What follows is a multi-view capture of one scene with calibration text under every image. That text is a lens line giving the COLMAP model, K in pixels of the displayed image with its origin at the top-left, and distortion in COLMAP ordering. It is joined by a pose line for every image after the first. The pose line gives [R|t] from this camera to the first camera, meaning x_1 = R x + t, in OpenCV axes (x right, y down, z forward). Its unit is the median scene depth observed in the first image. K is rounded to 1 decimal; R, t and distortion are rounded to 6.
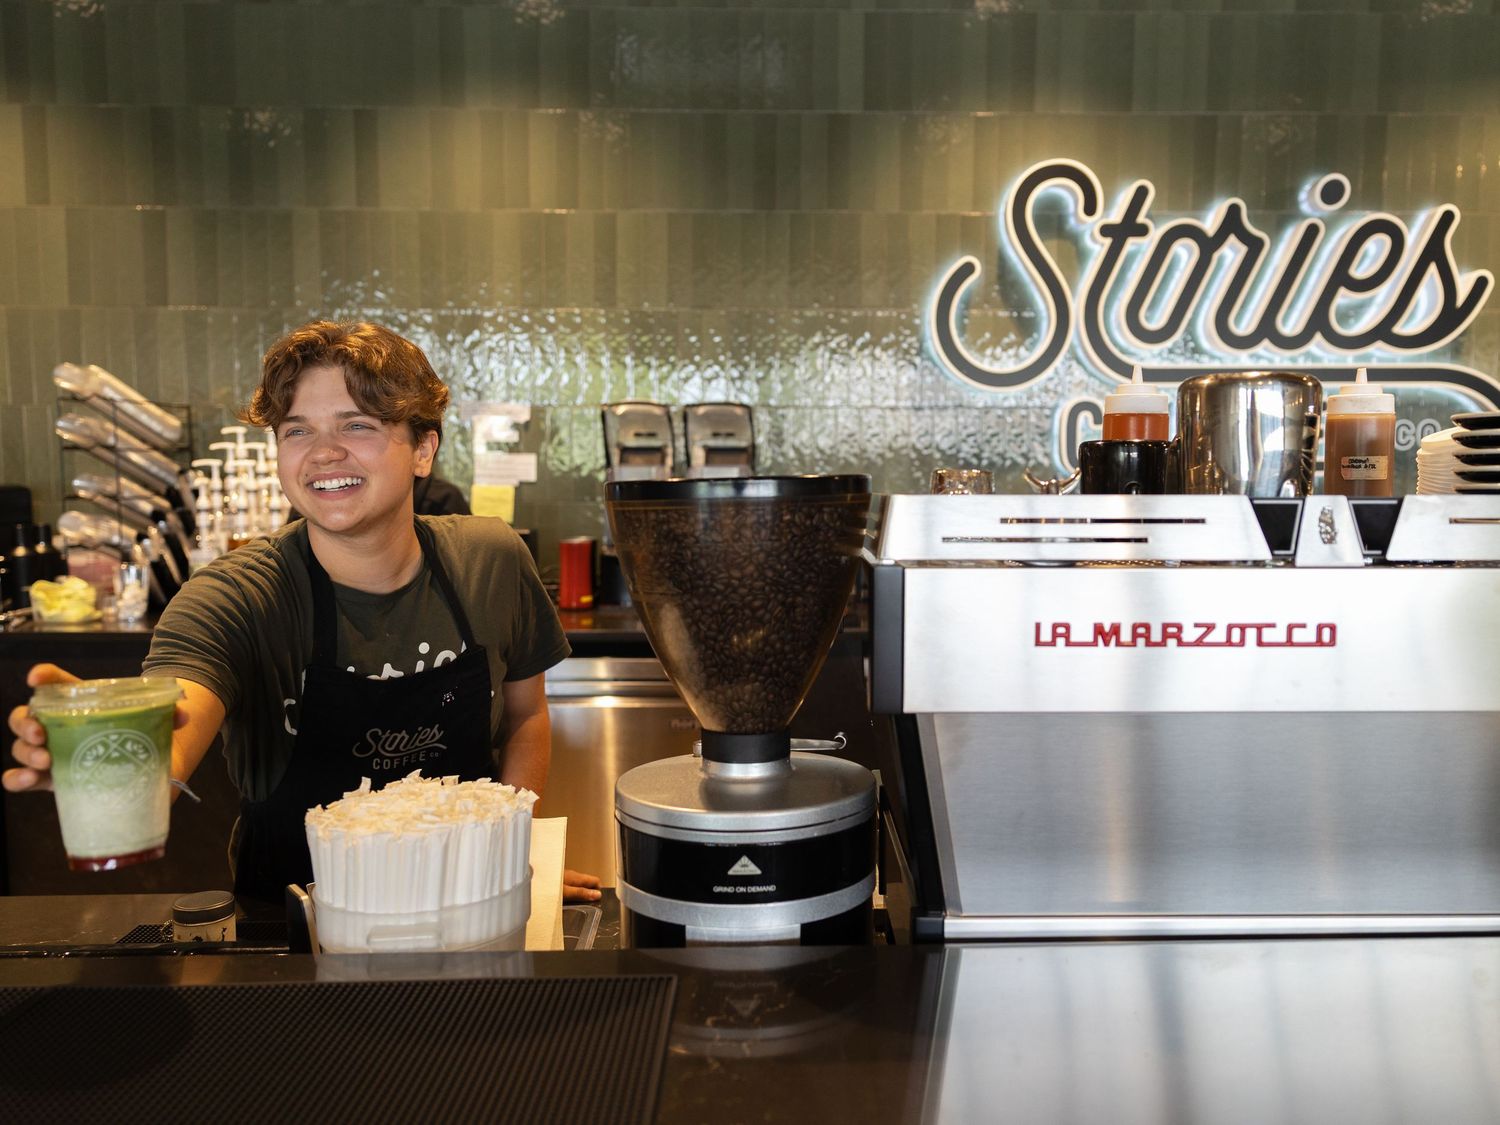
lens RADIAL K [[1183.1, 0, 754.3], [0, 1183.1, 539.2], [0, 0, 1]] dist [0.011766, 0.011455]
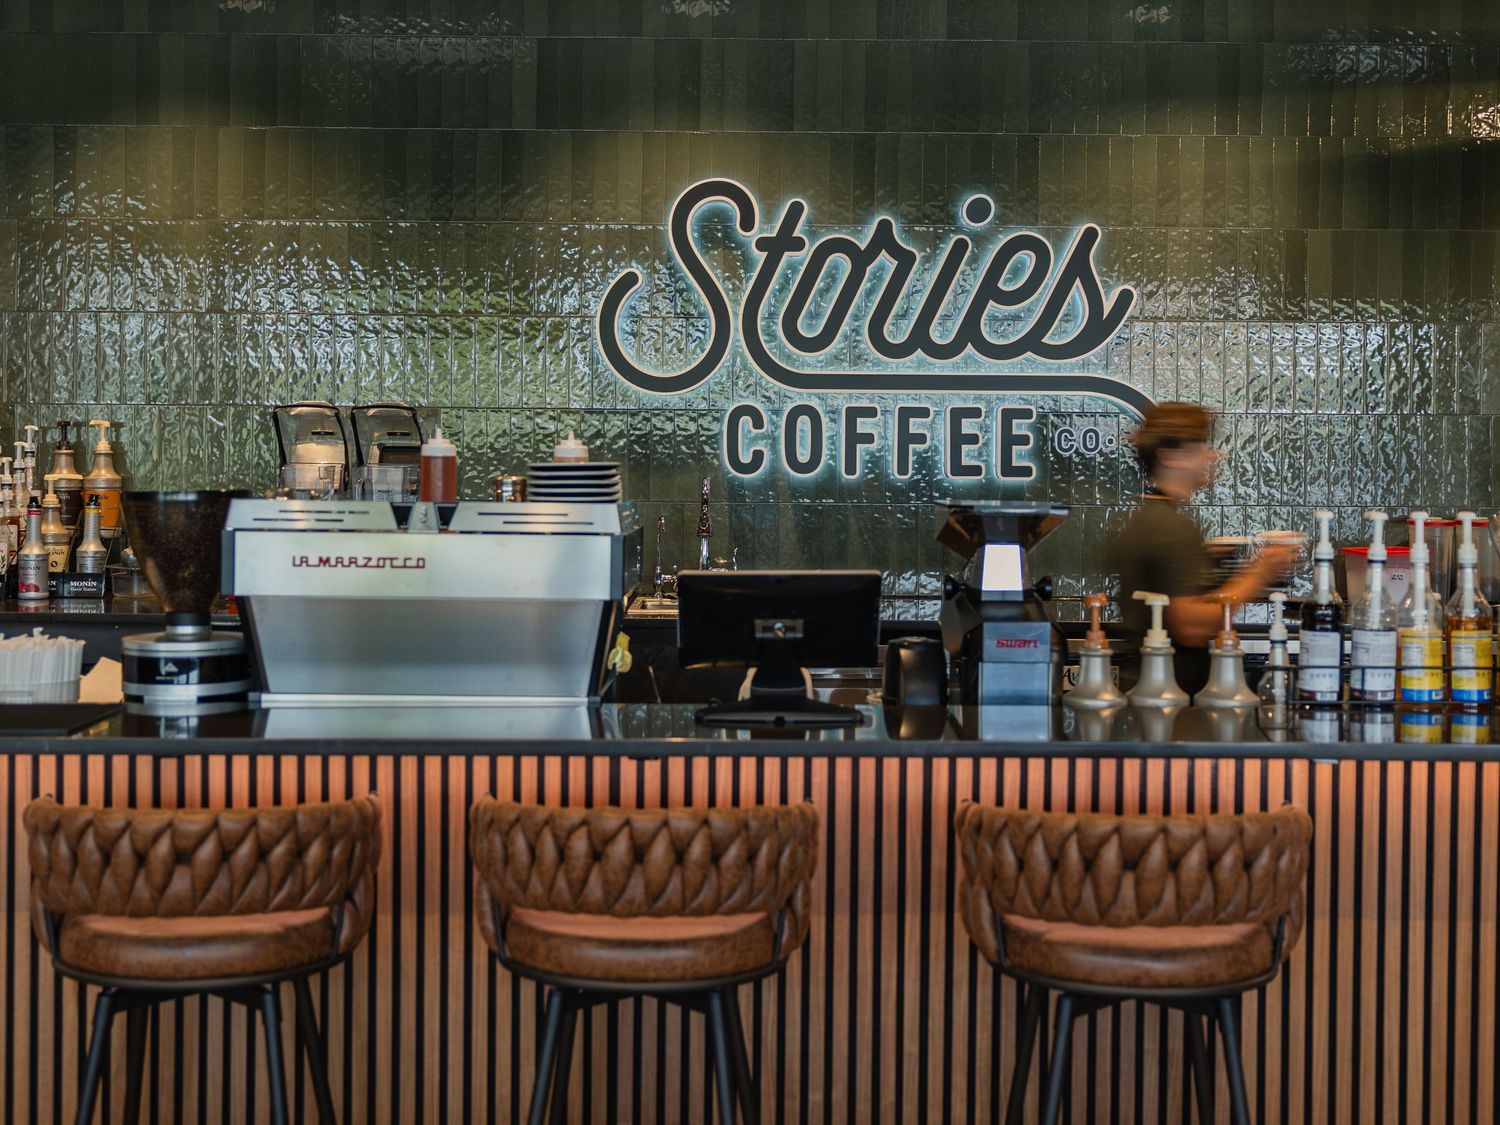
lens RADIAL K [[2020.0, 0, 764.1], [0, 2020.0, 429.1], [0, 0, 1]] dist [-0.005866, 0.000000]
pose [[0.999918, 0.008927, -0.009168, 0.314504], [-0.009496, 0.997901, -0.064054, 0.017666], [0.008577, 0.064136, 0.997904, -0.773520]]
